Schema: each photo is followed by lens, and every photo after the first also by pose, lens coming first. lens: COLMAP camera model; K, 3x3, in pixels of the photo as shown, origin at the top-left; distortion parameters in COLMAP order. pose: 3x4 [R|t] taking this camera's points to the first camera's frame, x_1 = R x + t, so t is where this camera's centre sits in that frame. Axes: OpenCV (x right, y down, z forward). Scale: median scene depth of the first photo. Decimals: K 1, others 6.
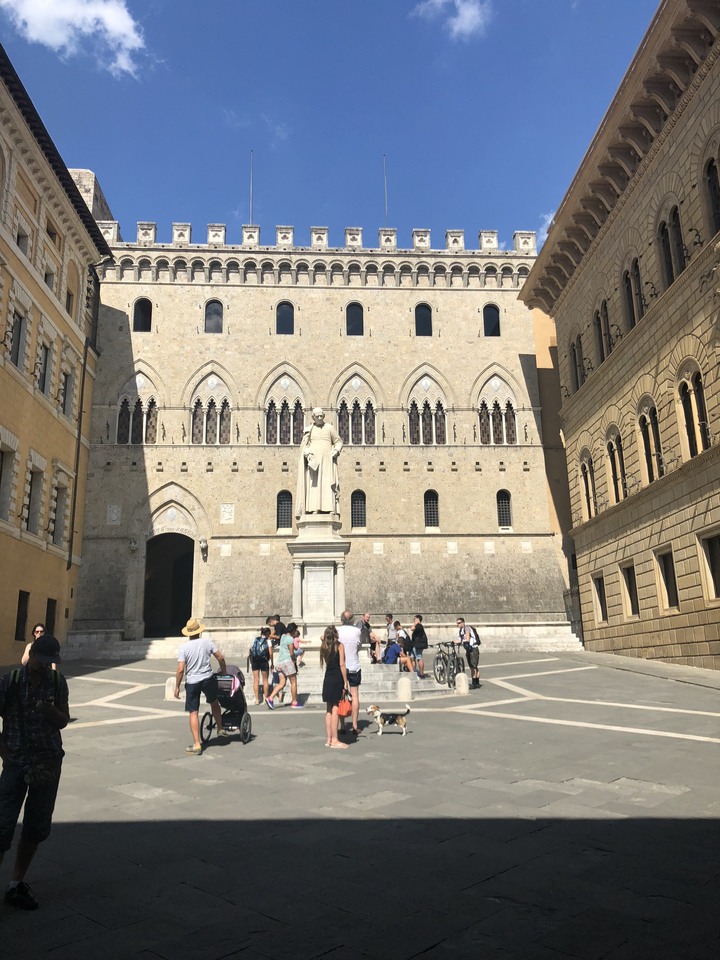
lens RADIAL K [[767.0, 0, 360.0], [0, 767.0, 473.8], [0, 0, 1]] dist [0.015327, -0.014348]
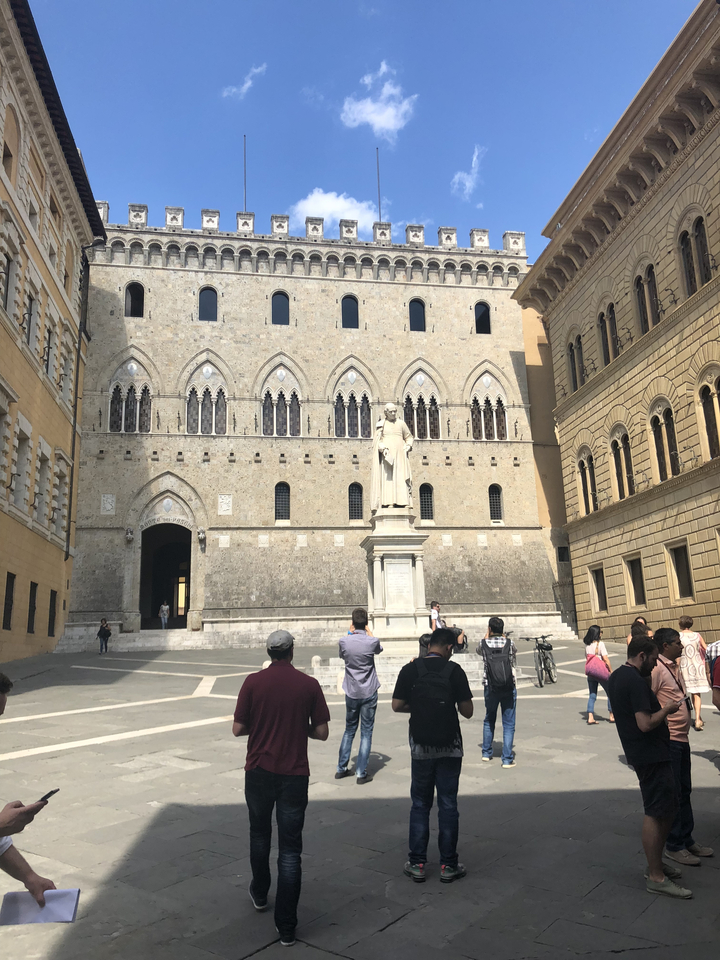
lens RADIAL K [[767.0, 0, 356.3], [0, 767.0, 483.2], [0, 0, 1]] dist [0.015327, -0.014348]
pose [[0.994465, 0.013512, 0.104197, -0.108856], [-0.015963, 0.999614, 0.022727, -0.000936], [-0.103849, -0.024264, 0.994297, -0.002854]]
